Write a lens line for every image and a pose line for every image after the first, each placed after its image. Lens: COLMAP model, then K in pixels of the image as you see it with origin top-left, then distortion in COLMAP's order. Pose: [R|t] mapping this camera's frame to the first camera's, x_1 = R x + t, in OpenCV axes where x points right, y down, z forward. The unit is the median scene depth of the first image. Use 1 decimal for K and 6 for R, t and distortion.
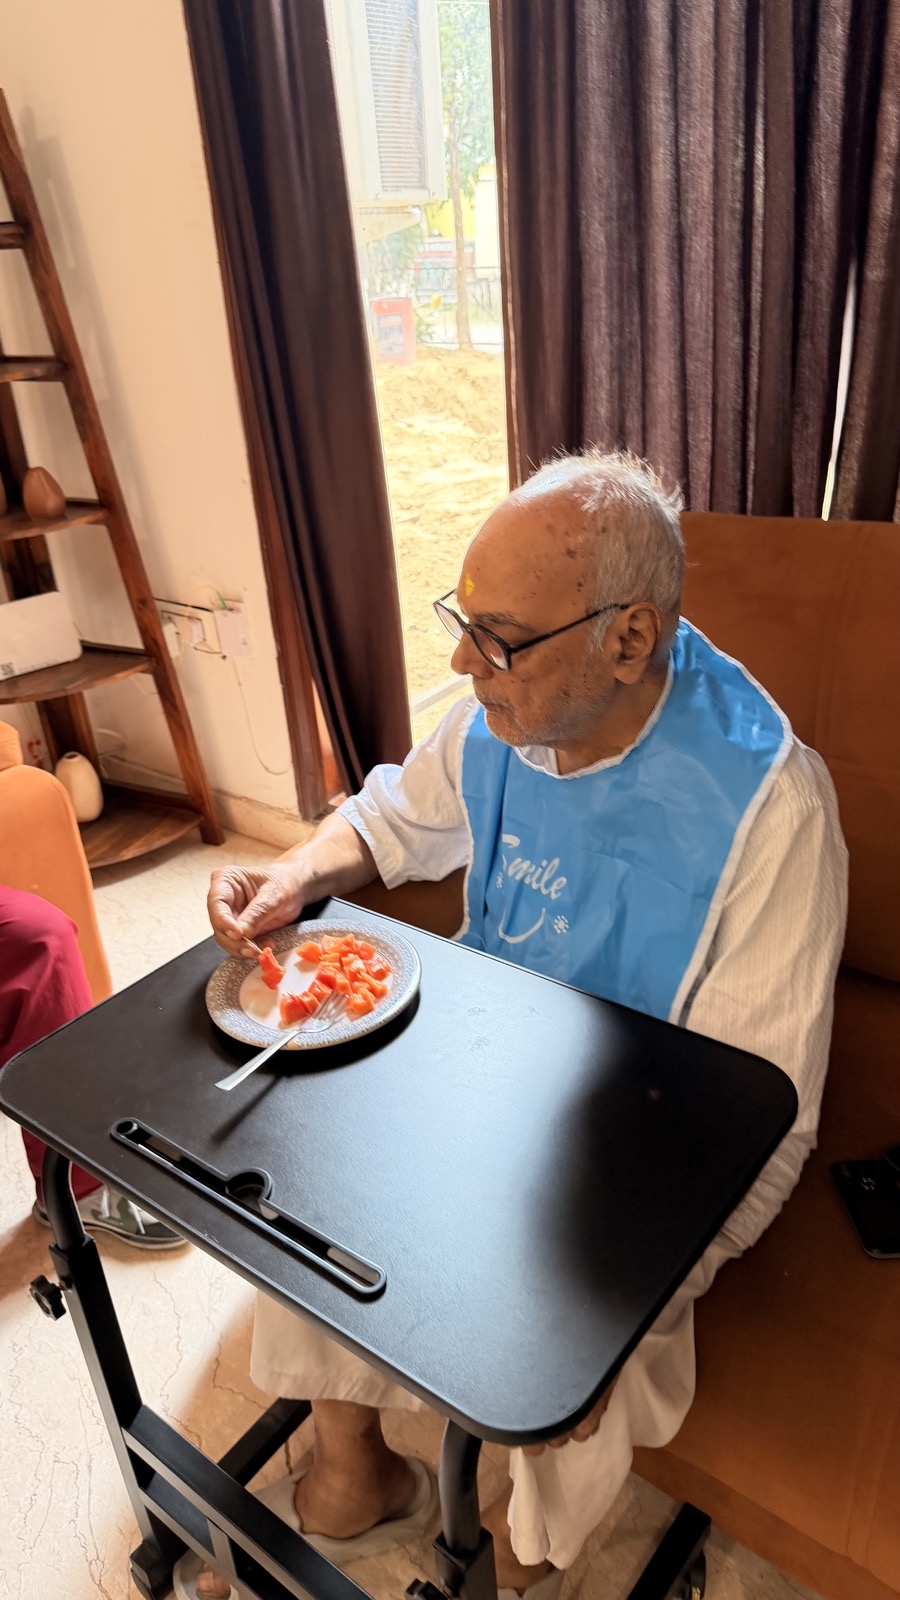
lens RADIAL K [[1128.5, 0, 457.2], [0, 1128.5, 805.4], [0, 0, 1]] dist [0.005495, -0.039174]
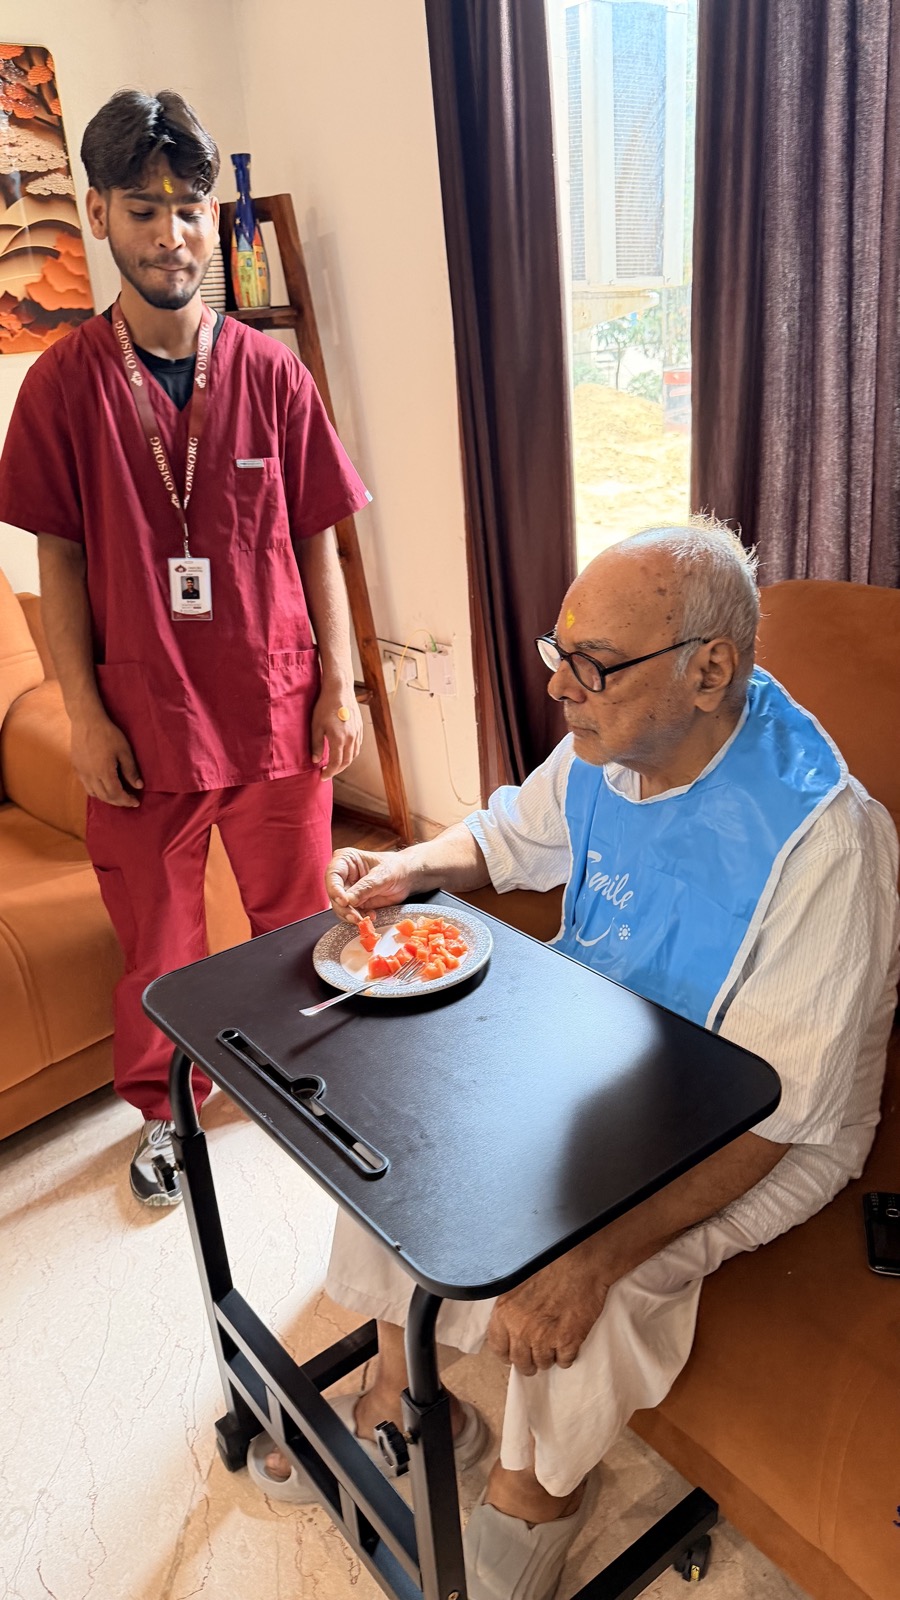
lens RADIAL K [[1132.7, 0, 448.6], [0, 1132.7, 833.9], [0, 0, 1]] dist [-0.000252, -0.048476]
pose [[0.968105, 0.103930, -0.227974, 0.159558], [-0.110844, 0.993680, -0.017700, 0.044407], [0.224693, 0.042404, 0.973506, -0.138542]]
